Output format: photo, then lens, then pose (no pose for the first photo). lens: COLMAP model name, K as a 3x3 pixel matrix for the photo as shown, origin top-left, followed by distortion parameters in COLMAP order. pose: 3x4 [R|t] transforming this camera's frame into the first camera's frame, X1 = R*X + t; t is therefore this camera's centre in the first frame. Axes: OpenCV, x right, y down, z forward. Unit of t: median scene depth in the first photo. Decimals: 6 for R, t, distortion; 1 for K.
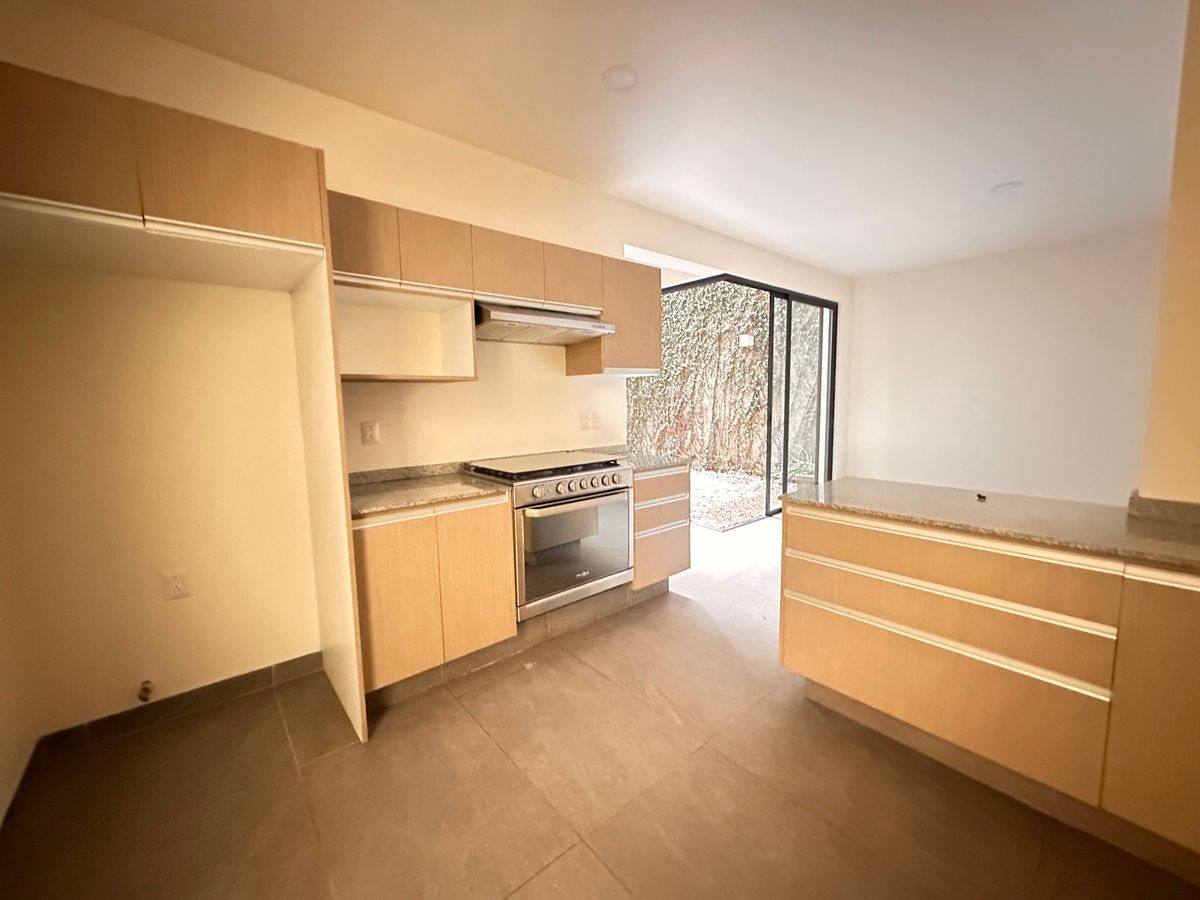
lens RADIAL K [[485.5, 0, 600.0], [0, 485.5, 450.0], [0, 0, 1]] dist [0.000570, 0.000041]
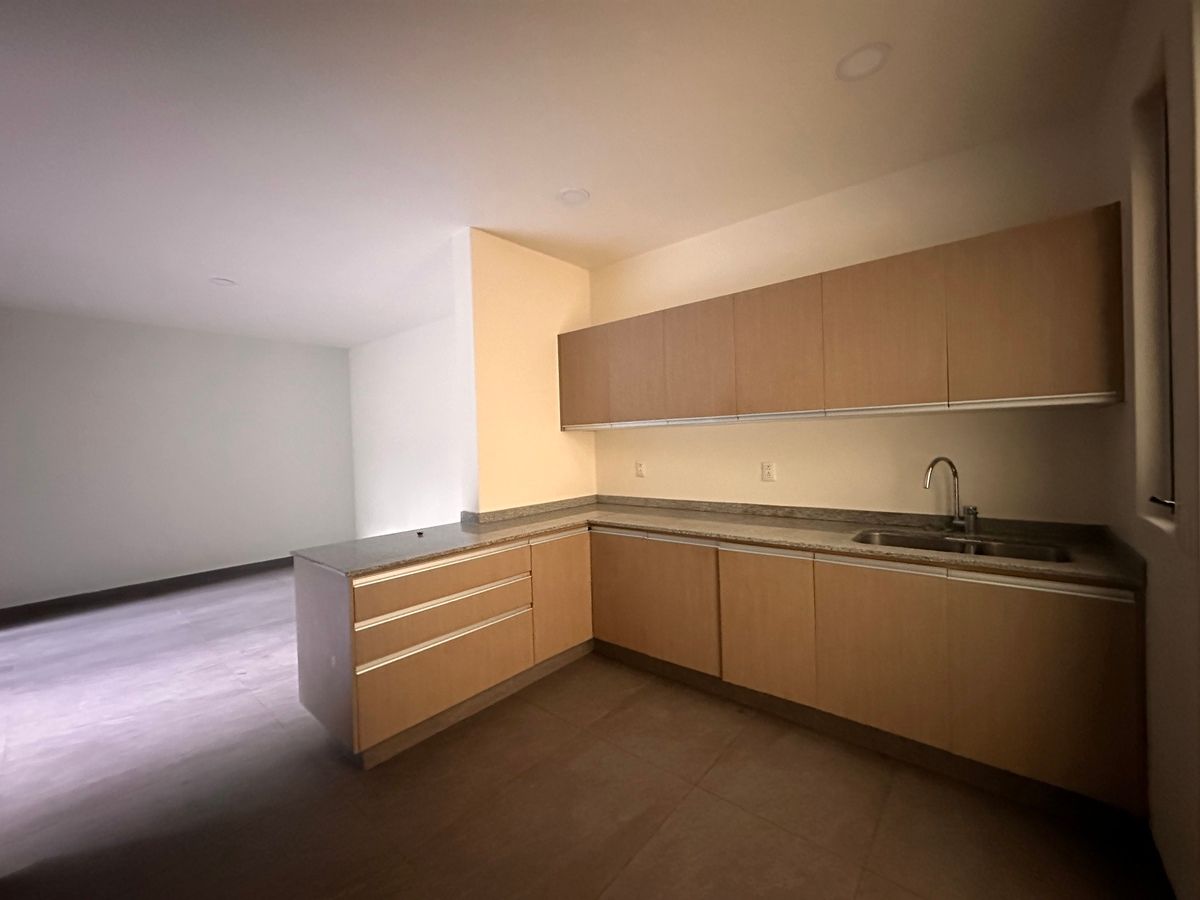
lens RADIAL K [[485.5, 0, 600.0], [0, 485.5, 450.0], [0, 0, 1]] dist [0.000570, 0.000041]
pose [[-0.162253, 0.026388, 0.986396, -0.175406], [0.145940, 0.989290, -0.002460, -0.016048], [-0.975897, 0.143555, -0.164366, 0.174197]]
